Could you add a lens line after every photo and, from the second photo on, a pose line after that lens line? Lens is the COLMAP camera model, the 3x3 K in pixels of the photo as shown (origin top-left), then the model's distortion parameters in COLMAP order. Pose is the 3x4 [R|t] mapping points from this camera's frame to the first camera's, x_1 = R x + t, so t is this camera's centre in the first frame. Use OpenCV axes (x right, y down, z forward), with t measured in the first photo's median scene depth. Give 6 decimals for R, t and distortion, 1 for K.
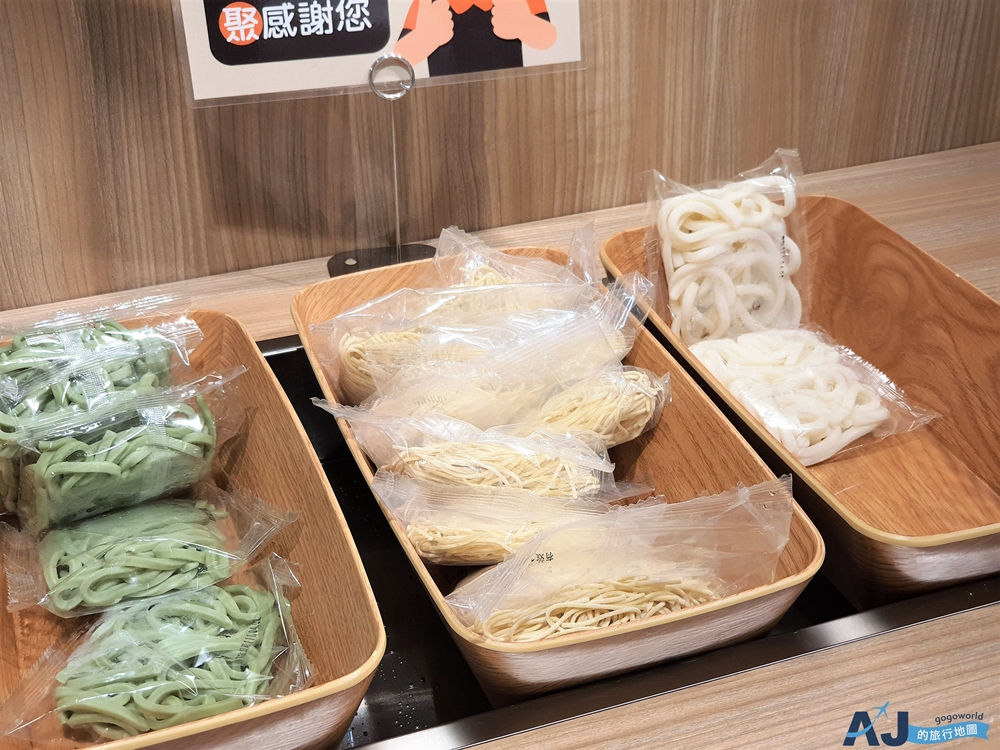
lens RADIAL K [[1515.6, 0, 499.4], [0, 1515.6, 375.5], [0, 0, 1]] dist [0.044622, 0.000000]
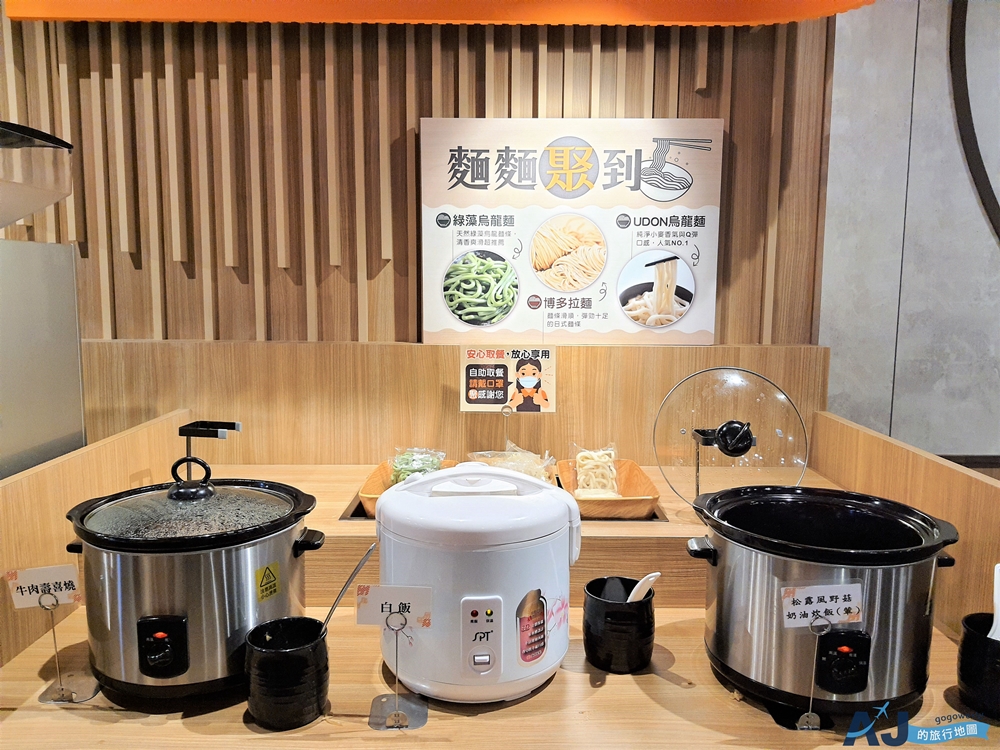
lens RADIAL K [[840.7, 0, 499.9], [0, 840.7, 376.9], [0, 0, 1]] dist [0.059965, -0.137757]
pose [[0.933542, 0.047192, -0.355349, 0.693772], [-0.195098, 0.898507, -0.393220, 0.601747], [0.300727, 0.436415, 0.848001, -0.945772]]
